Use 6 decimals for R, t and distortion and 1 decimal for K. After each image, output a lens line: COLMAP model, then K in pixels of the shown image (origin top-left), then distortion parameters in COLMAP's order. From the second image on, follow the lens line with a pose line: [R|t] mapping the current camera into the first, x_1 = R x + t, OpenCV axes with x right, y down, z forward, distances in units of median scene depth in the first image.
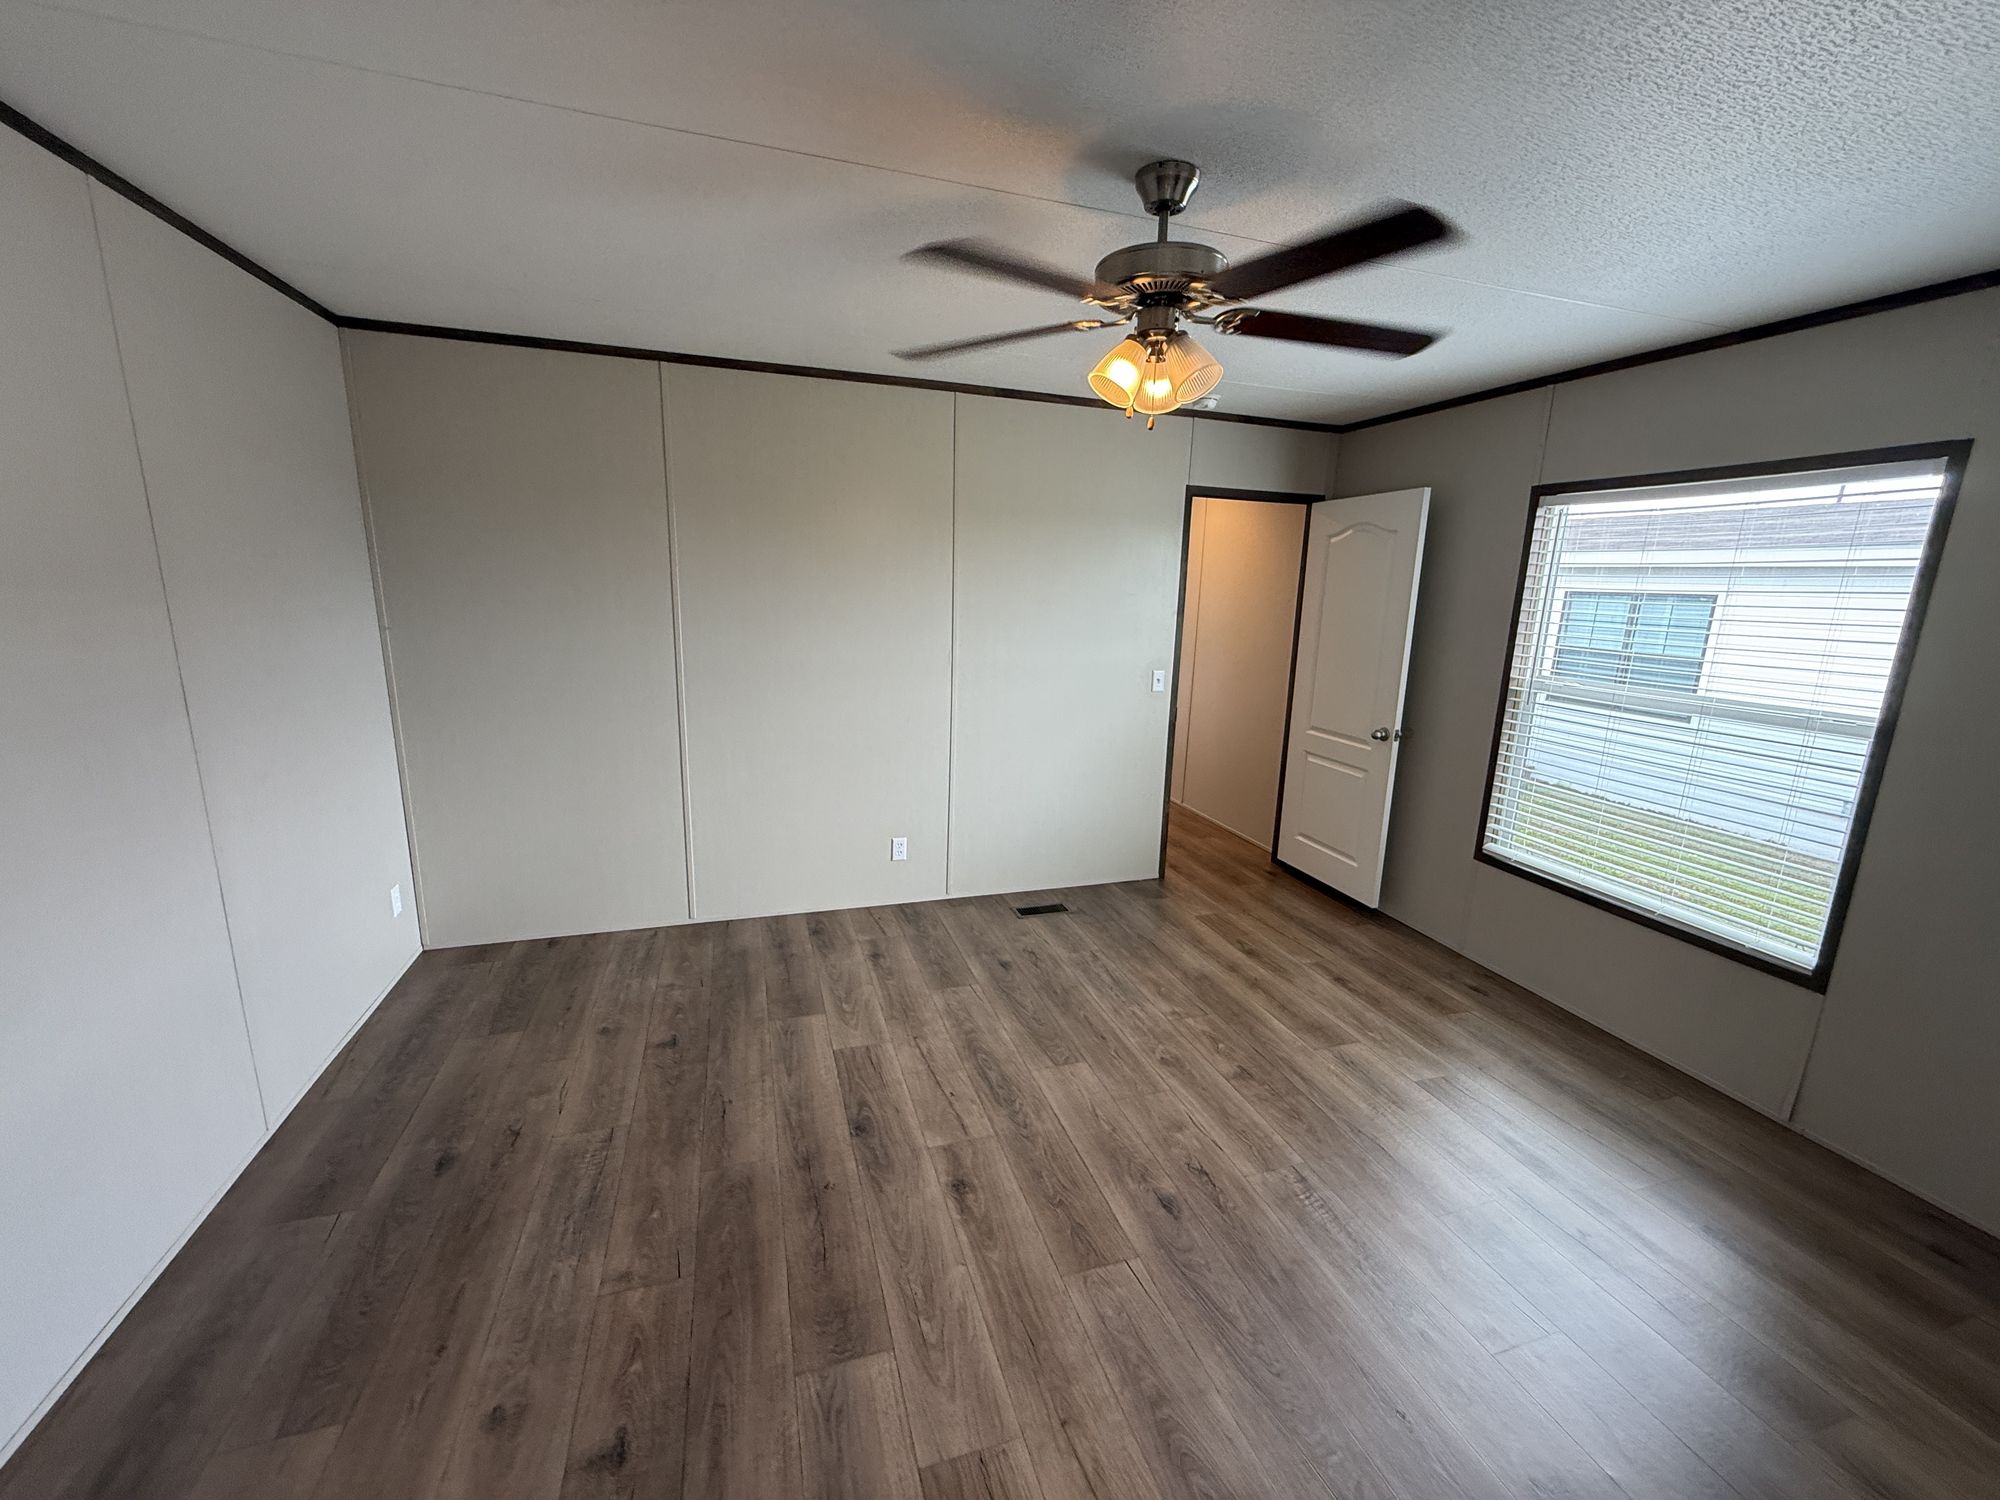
lens RADIAL K [[797.2, 0, 996.4], [0, 797.2, 765.3], [0, 0, 1]] dist [-0.001043, 0.000568]
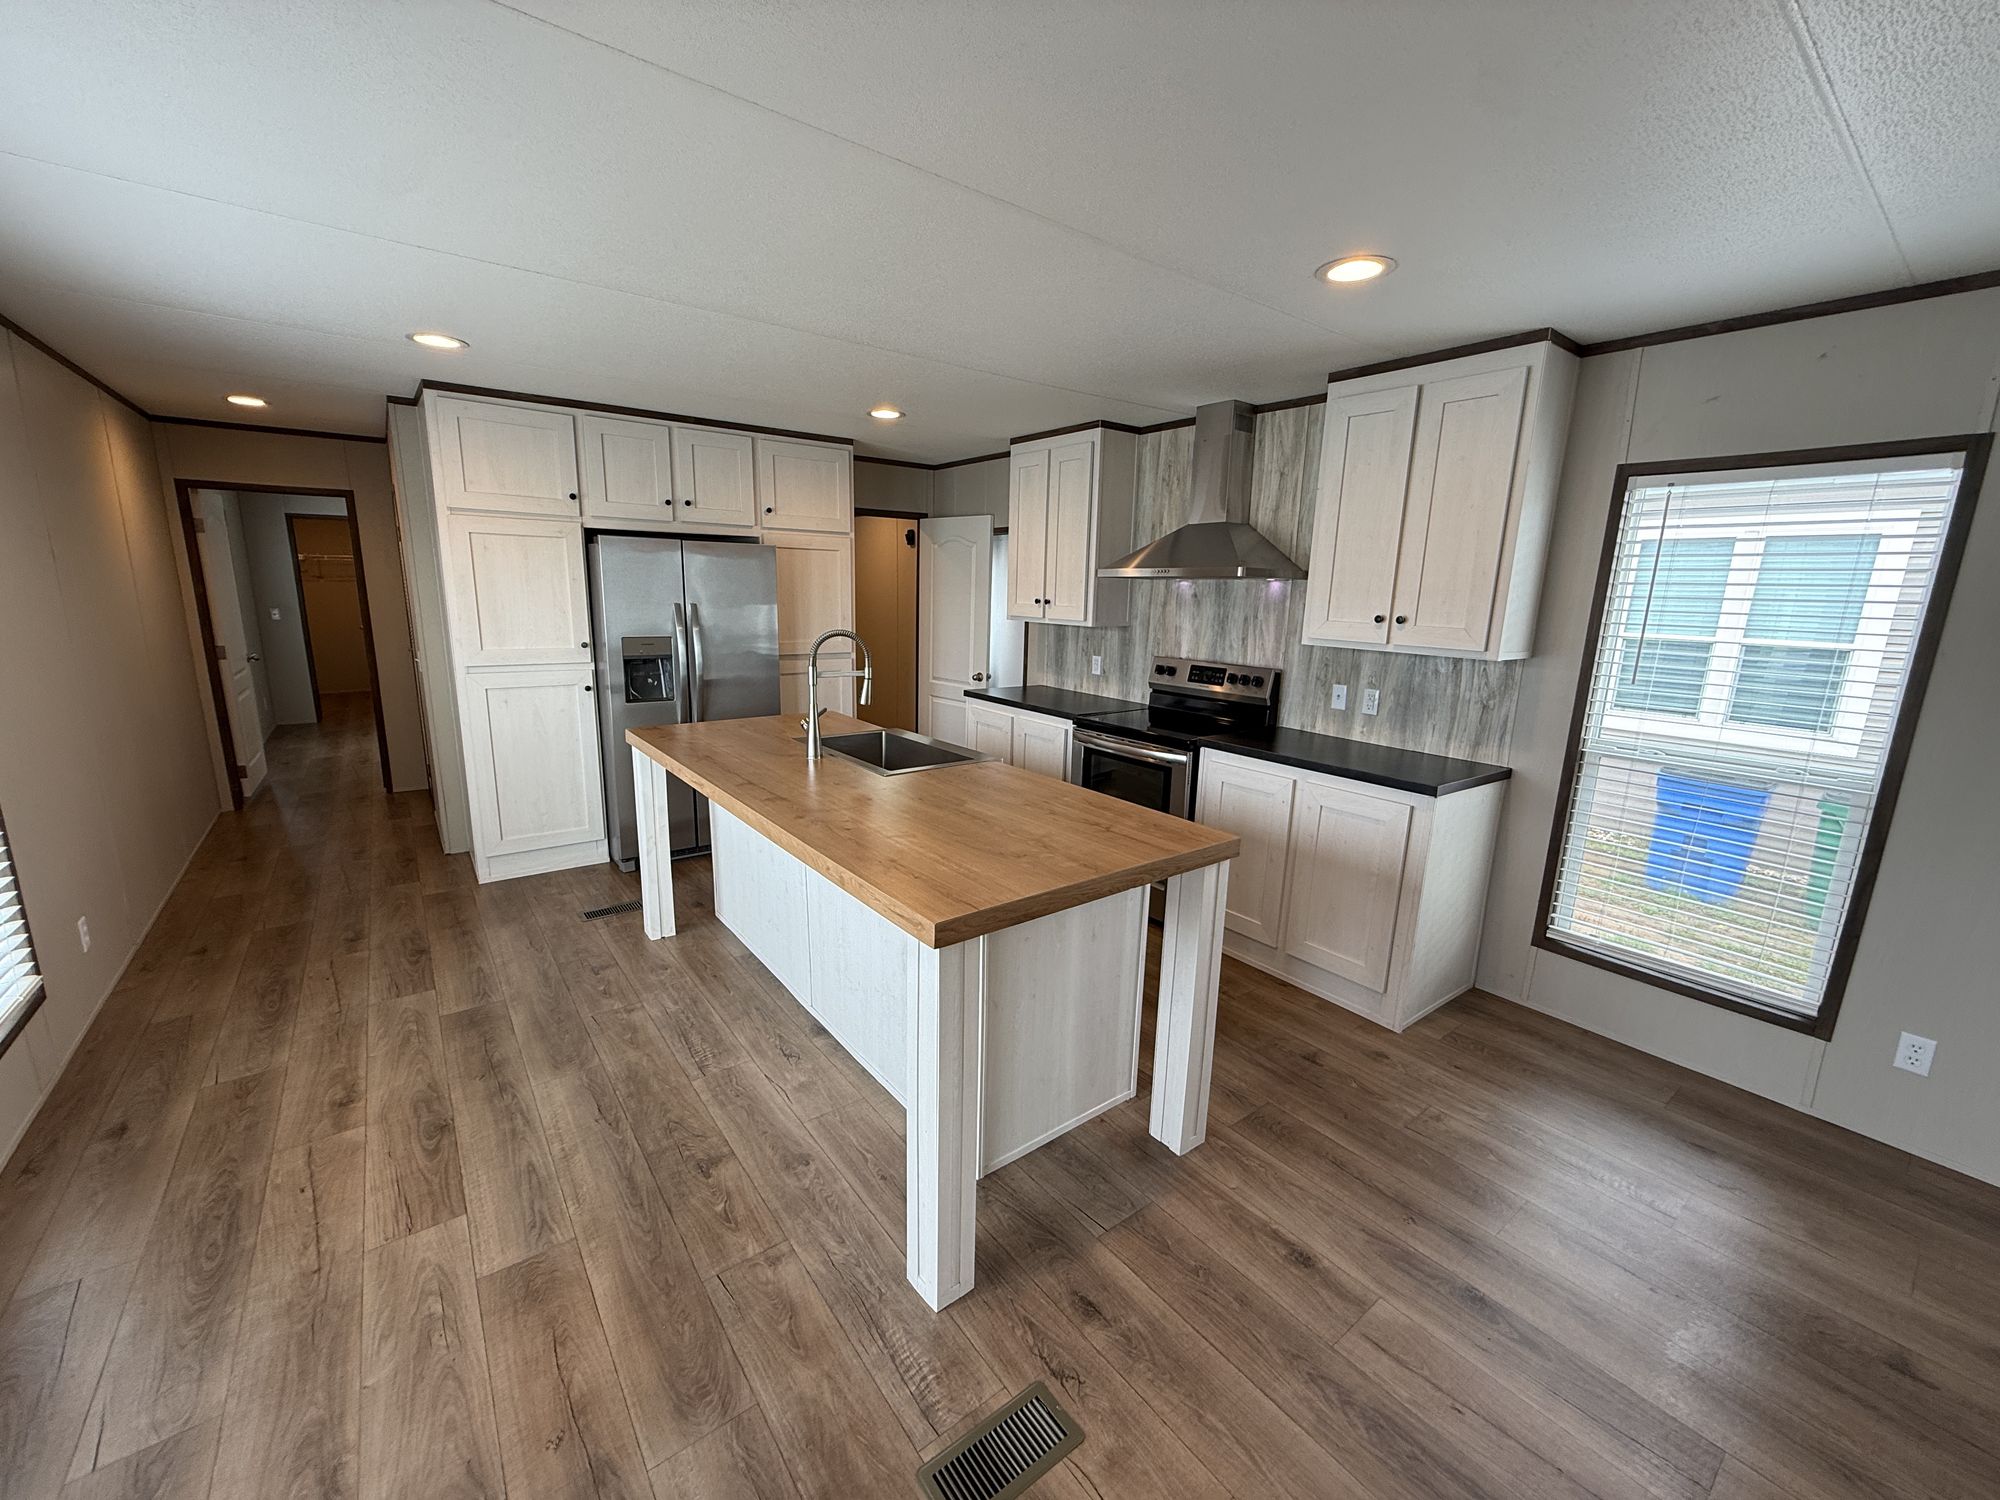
lens RADIAL K [[797.2, 0, 1001.0], [0, 797.2, 750.2], [0, 0, 1]] dist [-0.001043, 0.000568]
pose [[-0.939928, 0.016125, -0.340991, 0.556114], [-0.128580, 0.908597, 0.397391, -0.297025], [0.316232, 0.417363, -0.851942, 1.381614]]
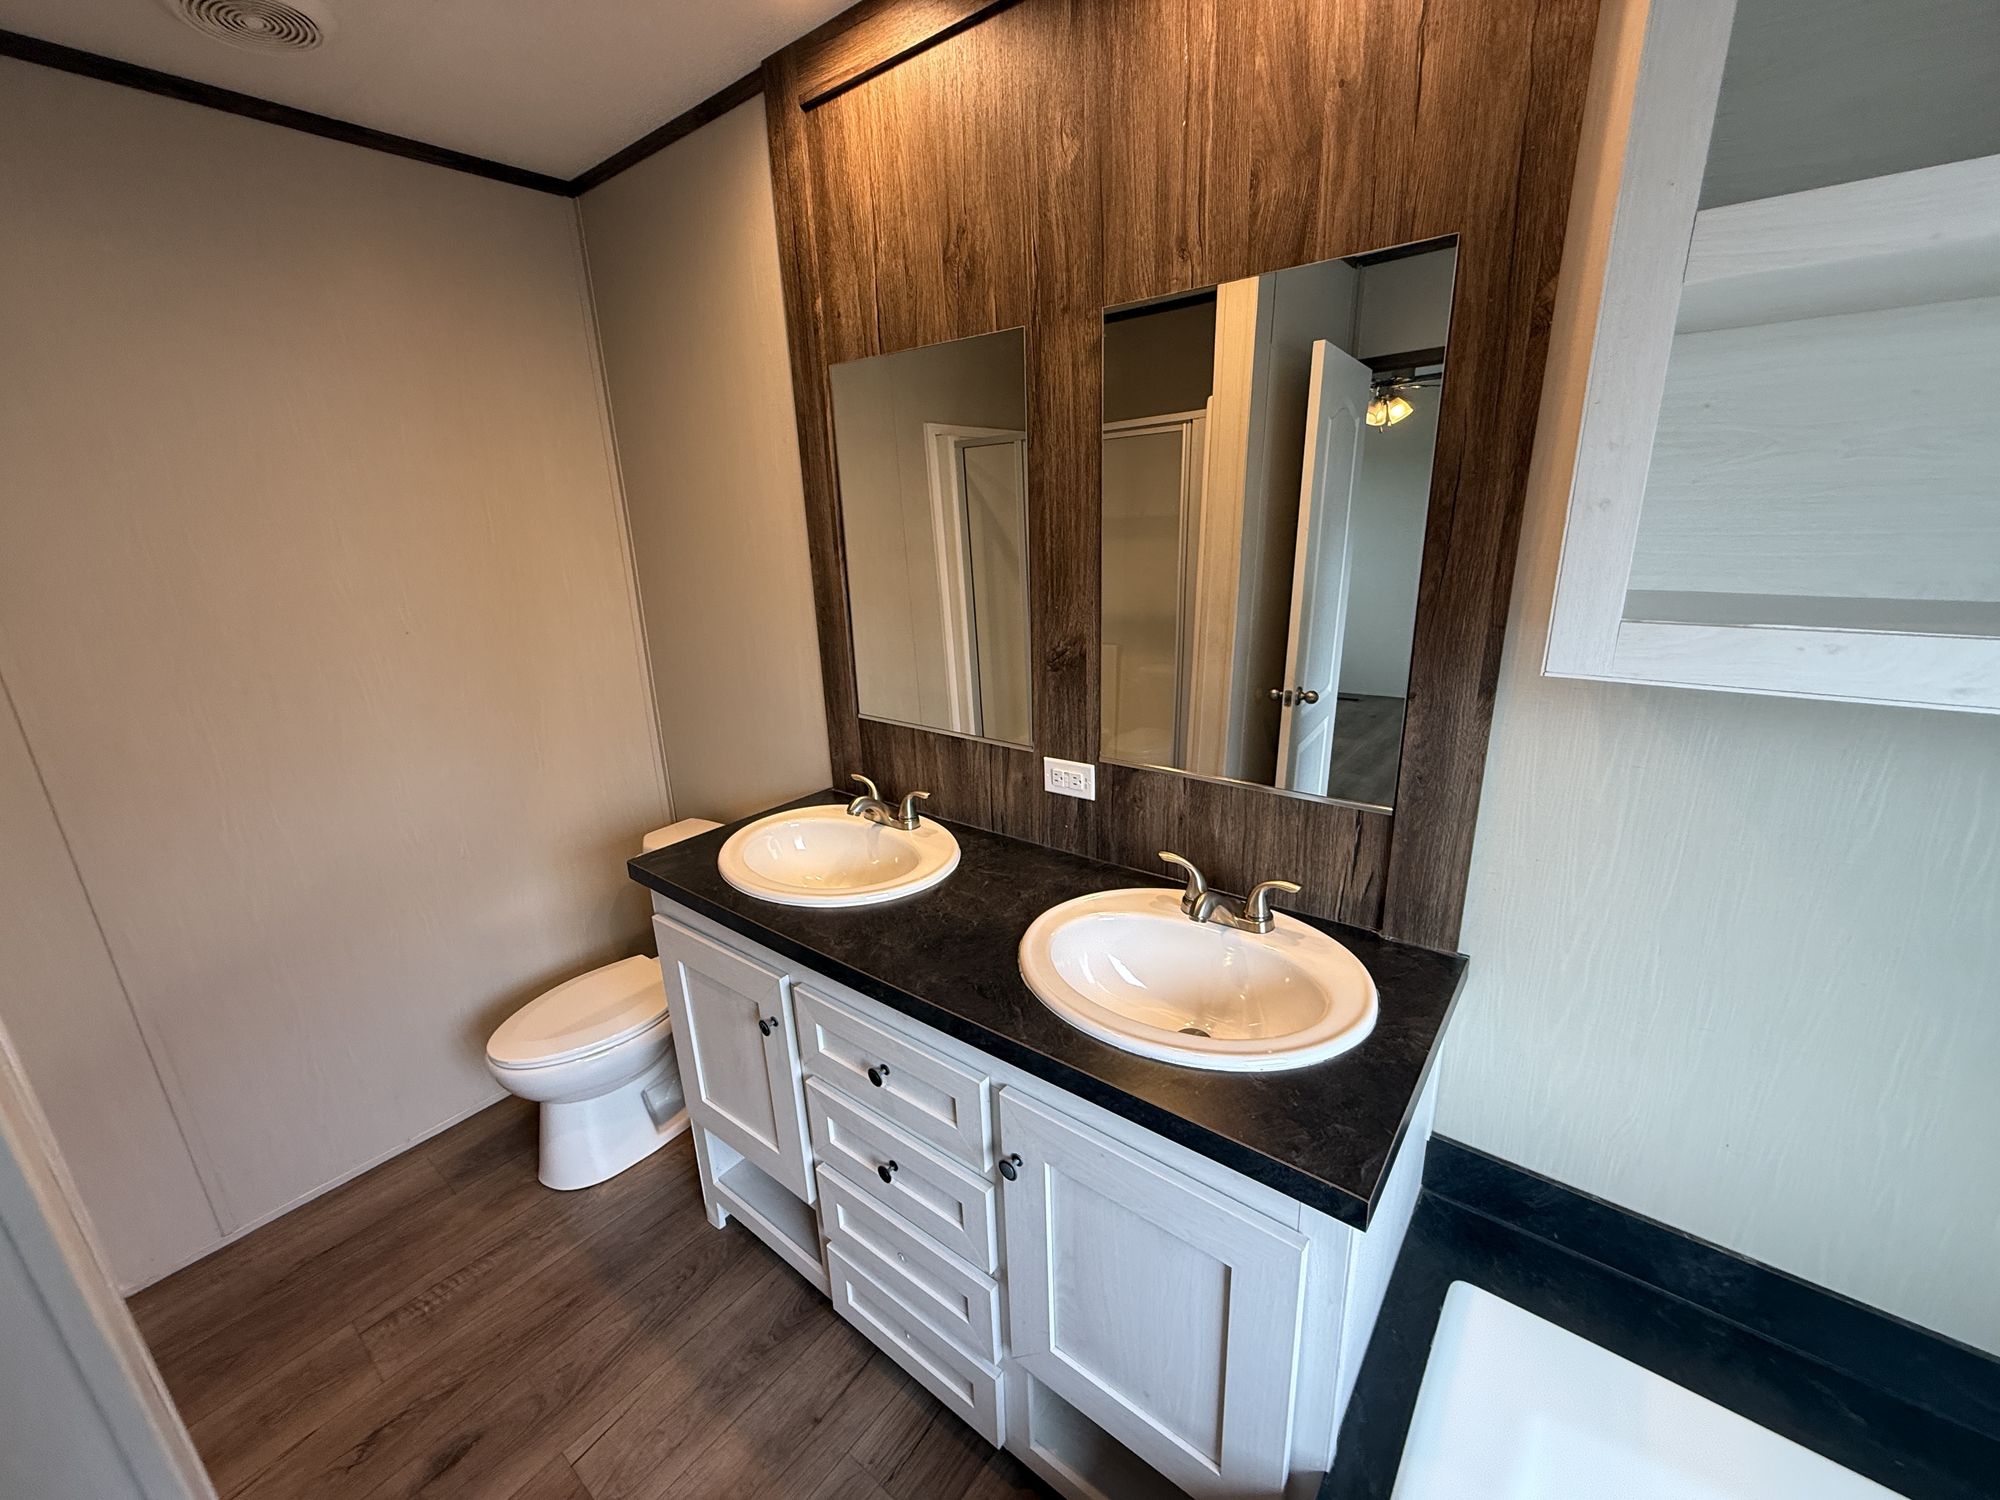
lens RADIAL K [[797.2, 0, 996.7], [0, 797.2, 753.4], [0, 0, 1]] dist [-0.001043, 0.000568]
pose [[-0.554236, -0.251063, 0.793593, -0.409622], [0.214642, 0.878071, 0.427692, -0.156221], [-0.804209, 0.407381, -0.432769, 0.645942]]
